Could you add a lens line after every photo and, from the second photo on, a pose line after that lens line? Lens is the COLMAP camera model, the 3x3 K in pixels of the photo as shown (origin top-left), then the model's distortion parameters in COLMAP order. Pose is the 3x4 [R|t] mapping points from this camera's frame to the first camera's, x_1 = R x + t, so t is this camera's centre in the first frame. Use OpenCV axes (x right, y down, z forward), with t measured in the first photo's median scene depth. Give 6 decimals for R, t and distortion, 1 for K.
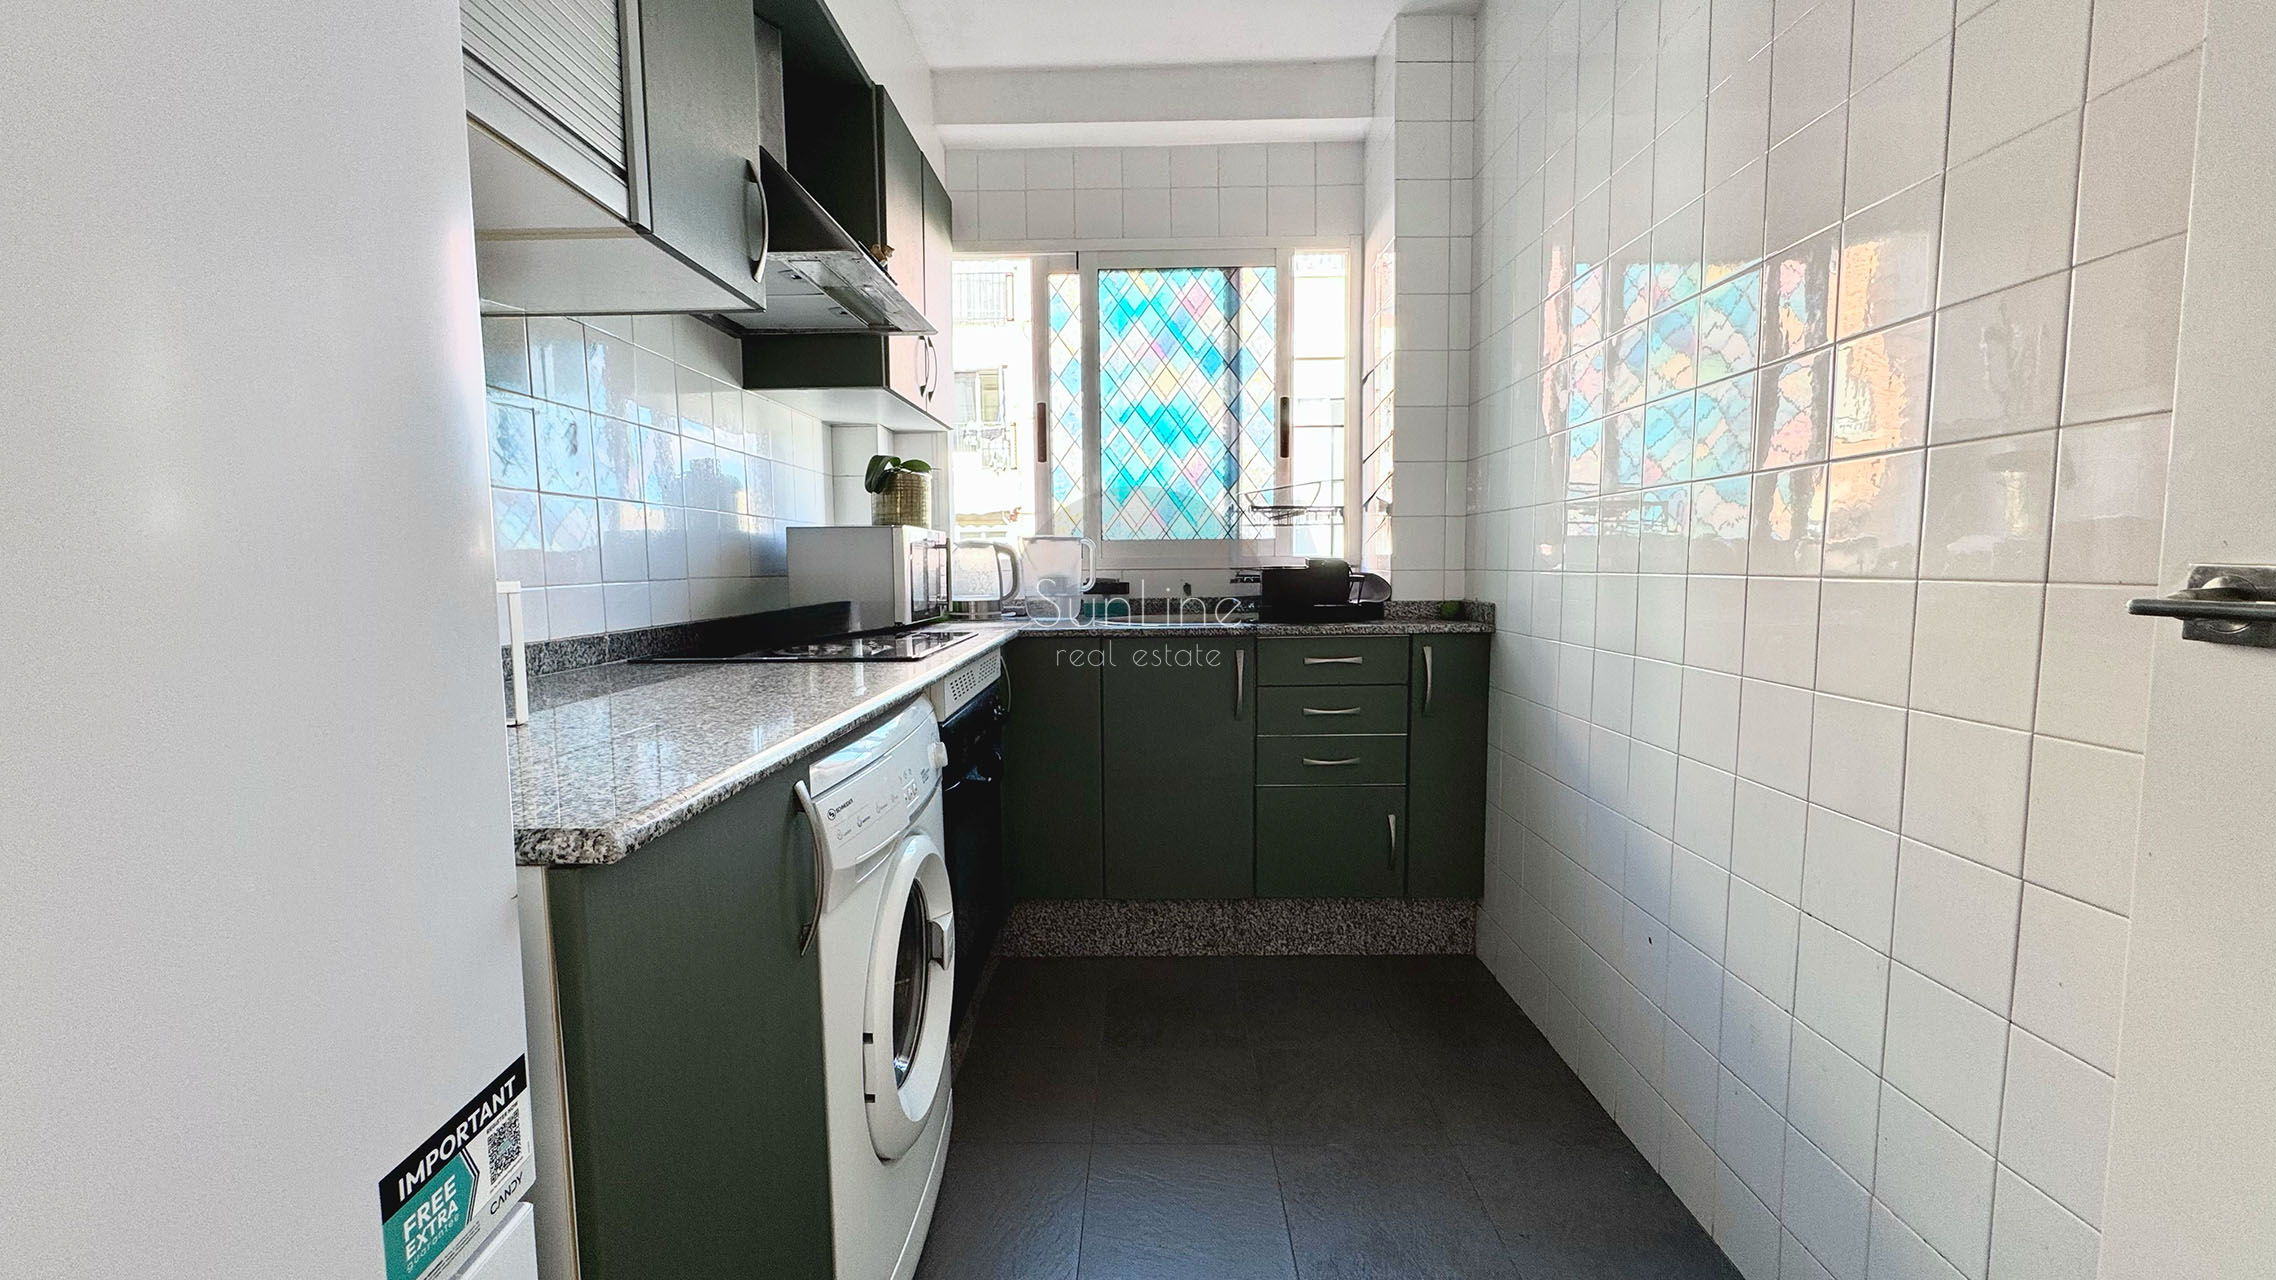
lens RADIAL K [[908.0, 0, 1133.8], [0, 908.0, 638.7], [0, 0, 1]] dist [-0.004985, -0.000133]
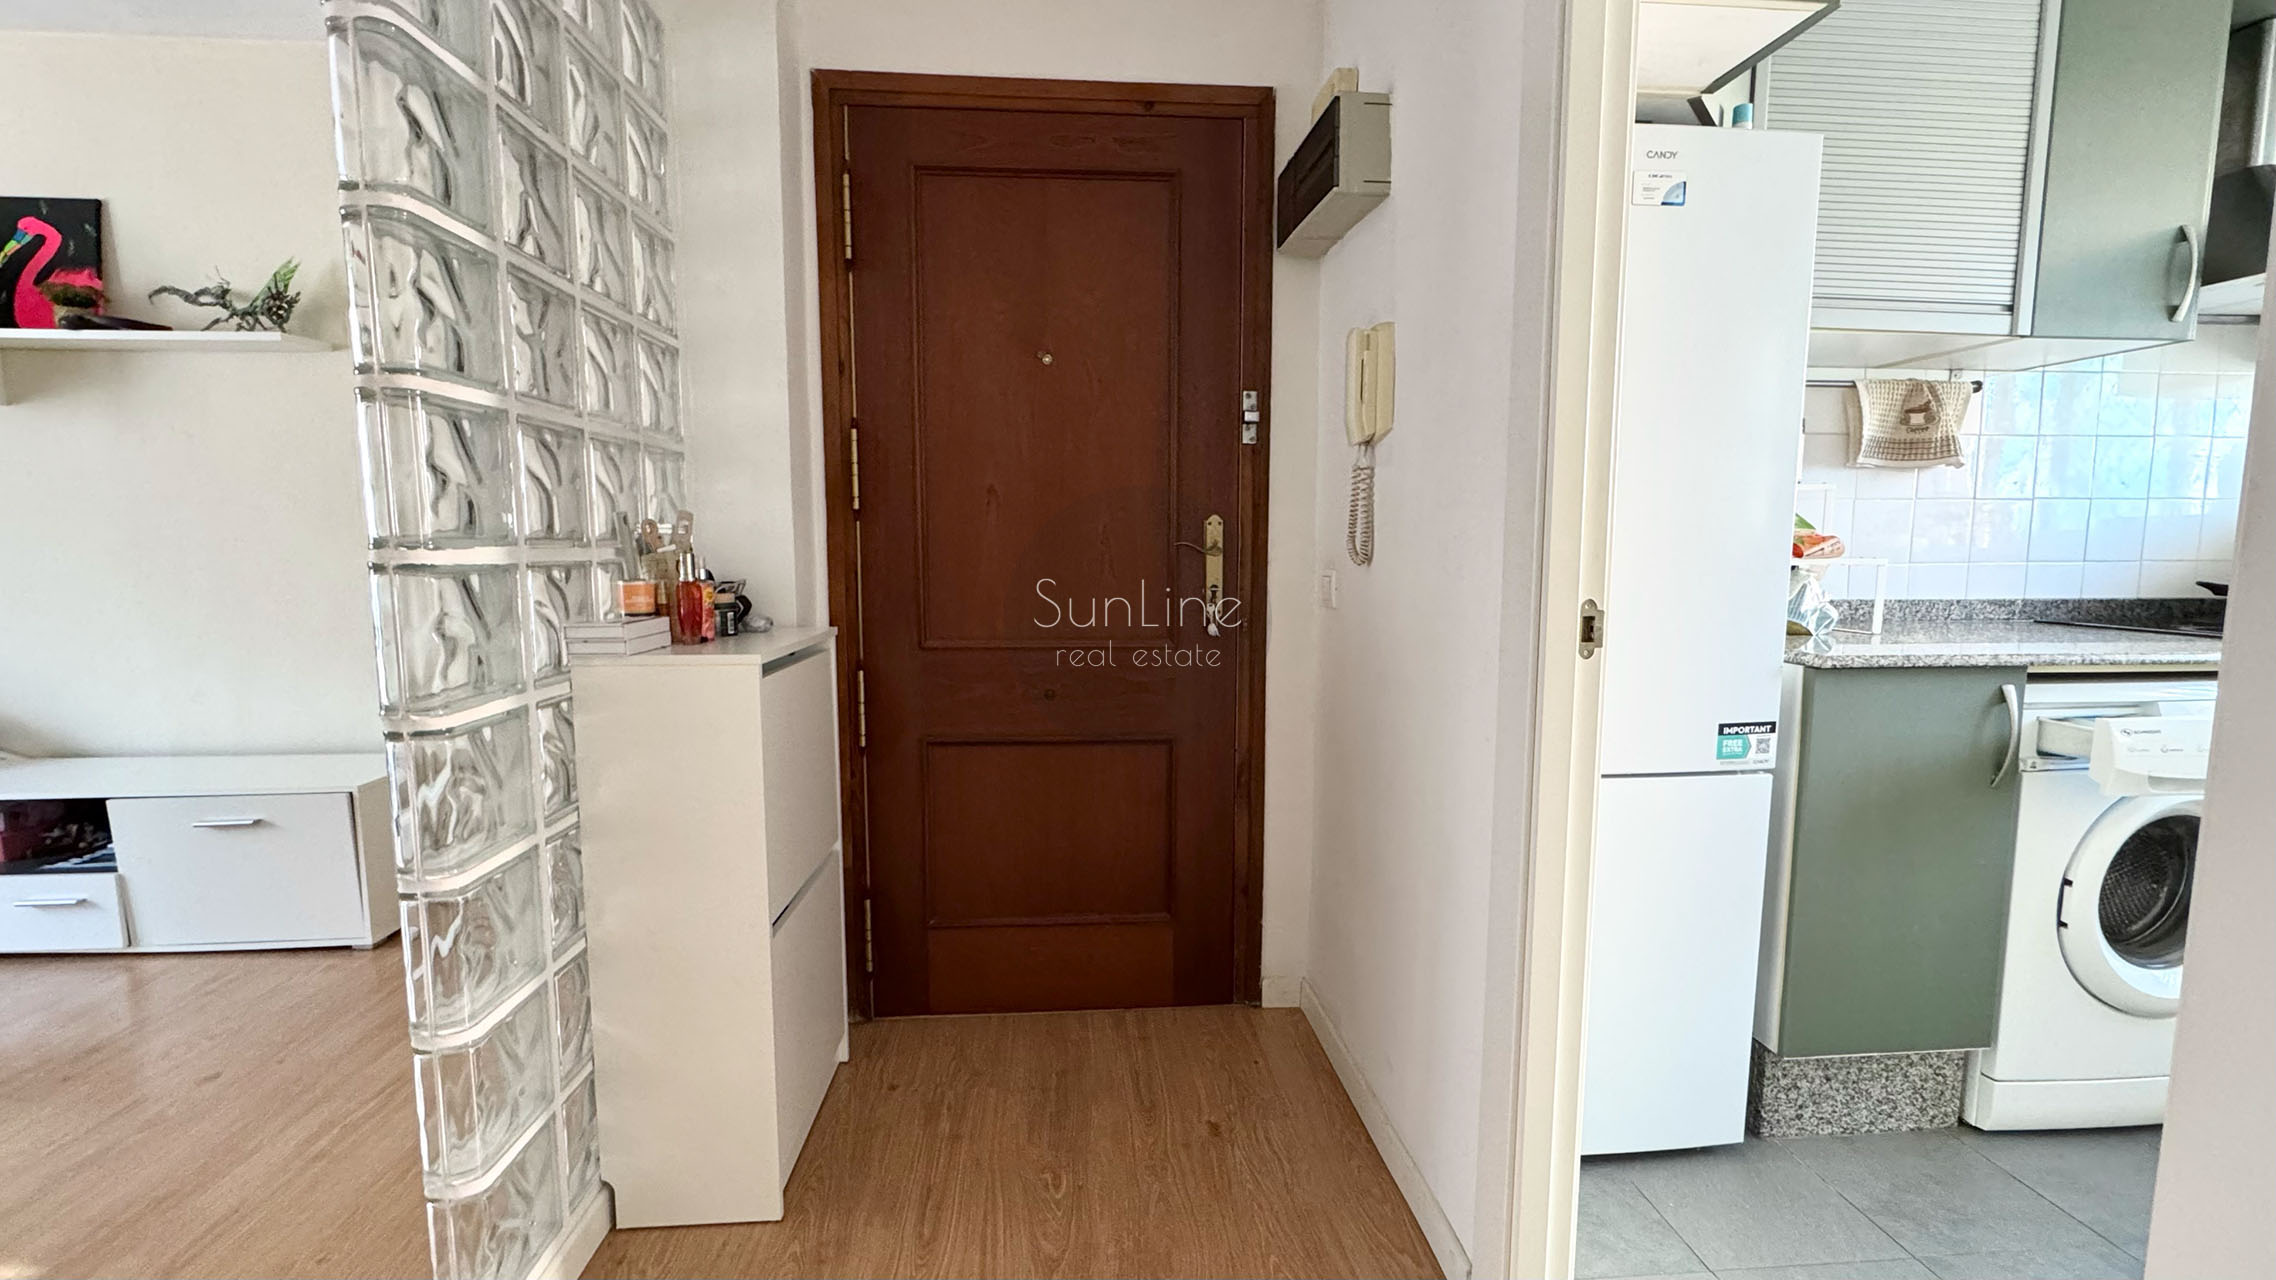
lens RADIAL K [[944.6, 0, 1138.0], [0, 944.6, 640.0], [0, 0, 1]] dist [-0.003477, -0.000154]
pose [[0.098508, 0.118425, -0.988065, 0.489156], [-0.086963, 0.990120, 0.110001, 0.010271], [0.991329, 0.075089, 0.107834, -0.323876]]
